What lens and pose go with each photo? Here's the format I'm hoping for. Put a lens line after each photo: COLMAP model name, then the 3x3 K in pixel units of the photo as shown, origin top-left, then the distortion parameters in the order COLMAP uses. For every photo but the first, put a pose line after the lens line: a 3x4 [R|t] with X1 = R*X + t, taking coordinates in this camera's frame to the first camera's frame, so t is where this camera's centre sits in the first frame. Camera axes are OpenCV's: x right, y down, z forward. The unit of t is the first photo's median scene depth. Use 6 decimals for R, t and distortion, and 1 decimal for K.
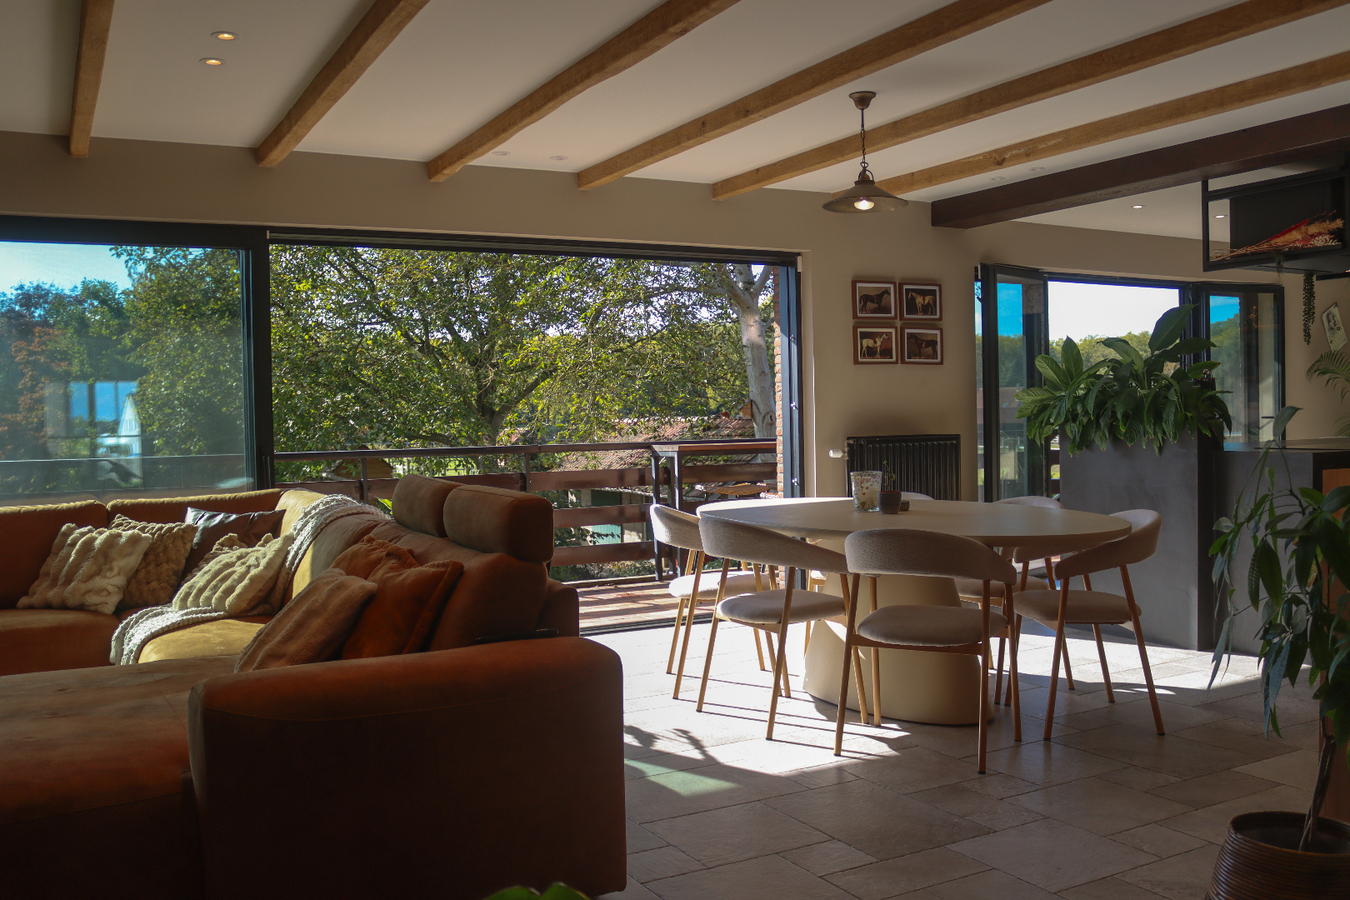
lens RADIAL K [[1223.1, 0, 672.9], [0, 1223.1, 454.2], [0, 0, 1]] dist [-0.108579, 0.078216]
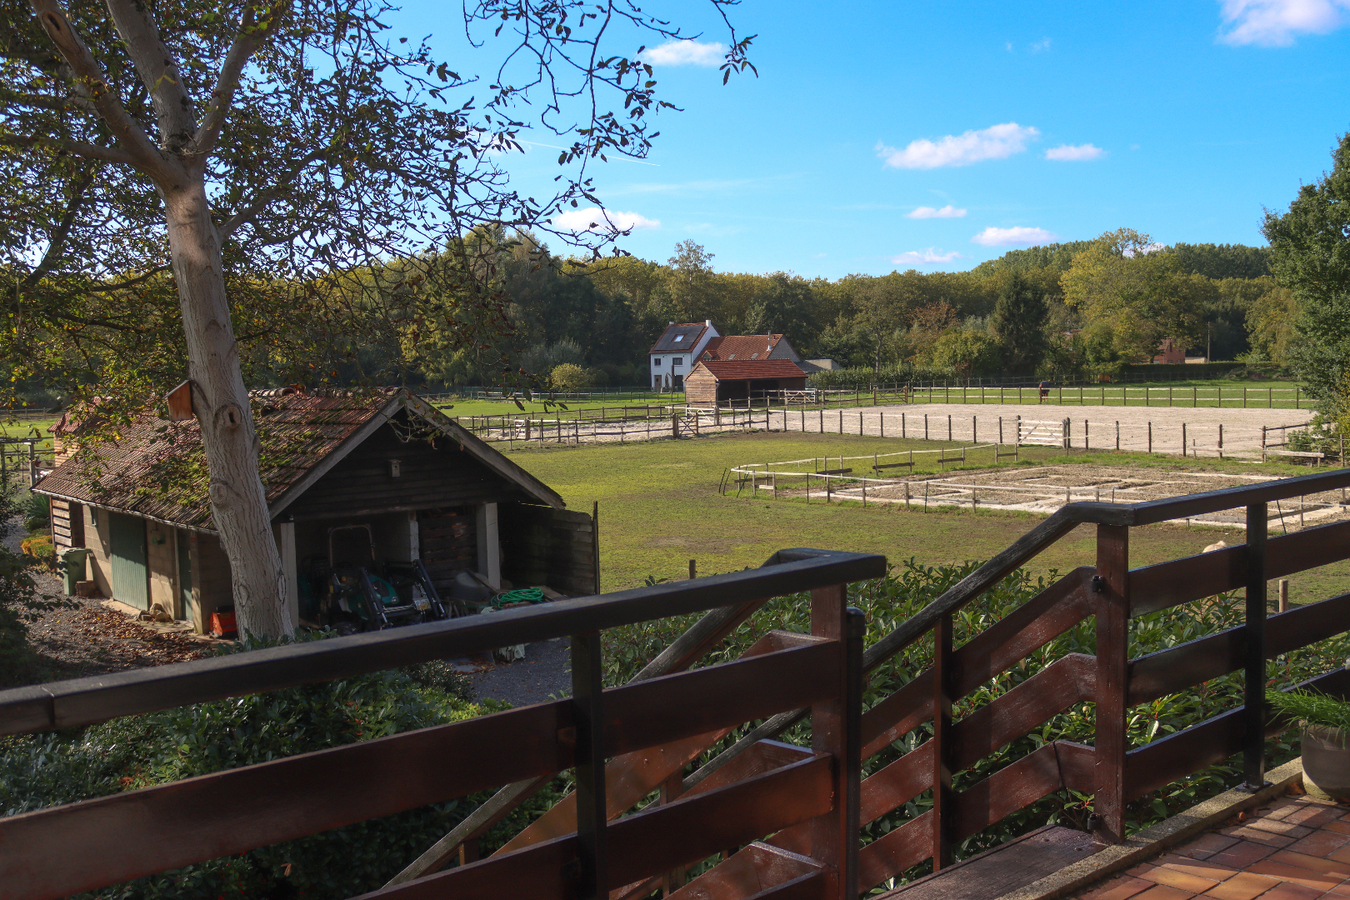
lens RADIAL K [[1431.6, 0, 674.7], [0, 1431.6, 450.4], [0, 0, 1]] dist [-0.125393, 0.000000]
pose [[0.978150, -0.019474, 0.206986, 0.390272], [0.014202, 0.999537, 0.026923, -0.083052], [-0.207414, -0.023395, 0.977973, 1.202376]]
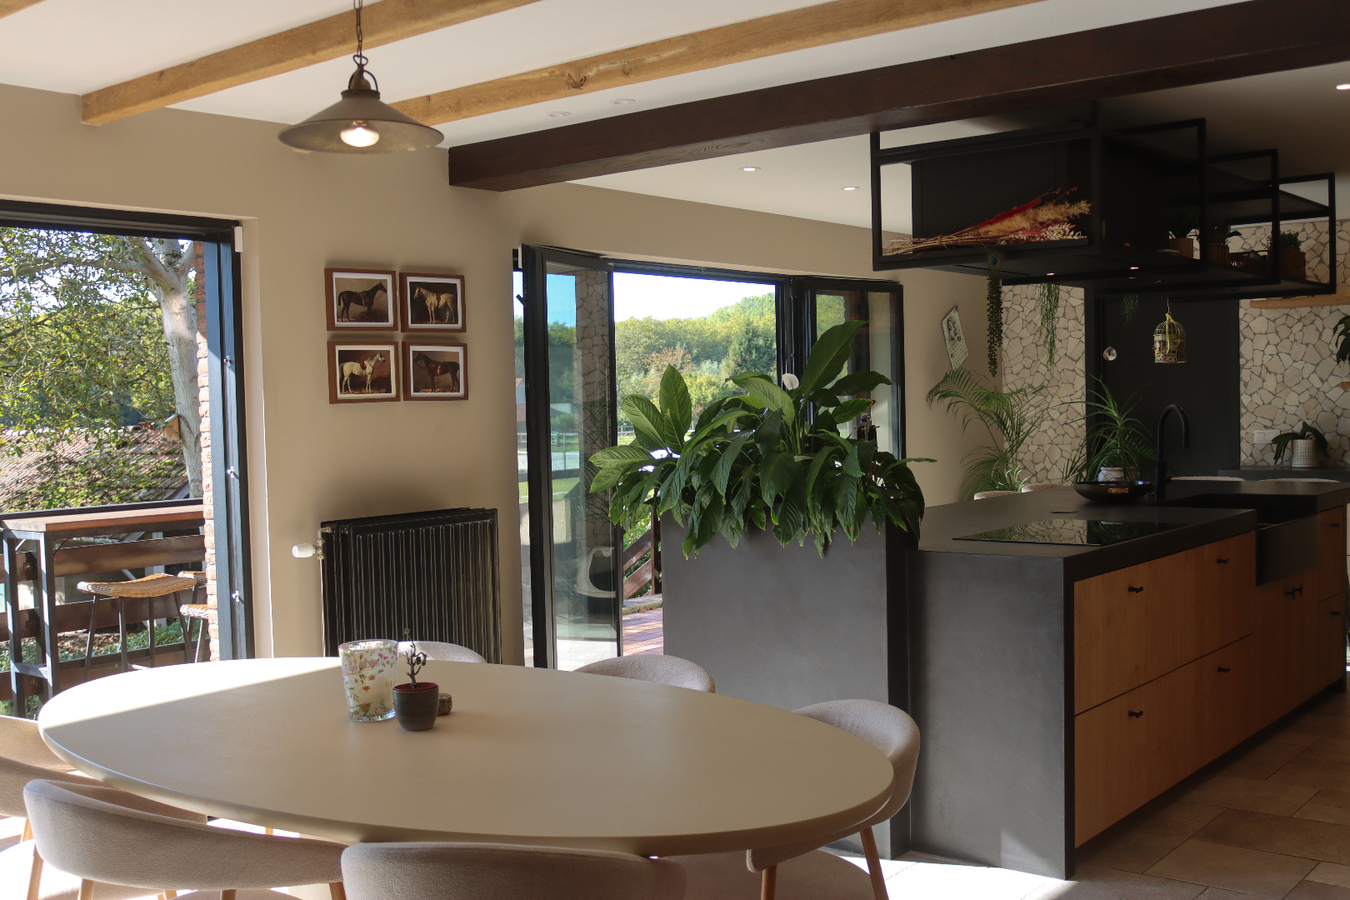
lens RADIAL K [[1454.7, 0, 677.7], [0, 1454.7, 448.3], [0, 0, 1]] dist [-0.099528, 0.000000]
pose [[0.923709, -0.016798, 0.382727, 0.029853], [0.019377, 0.999808, -0.002883, -0.045108], [-0.382605, 0.010080, 0.923857, 0.252572]]
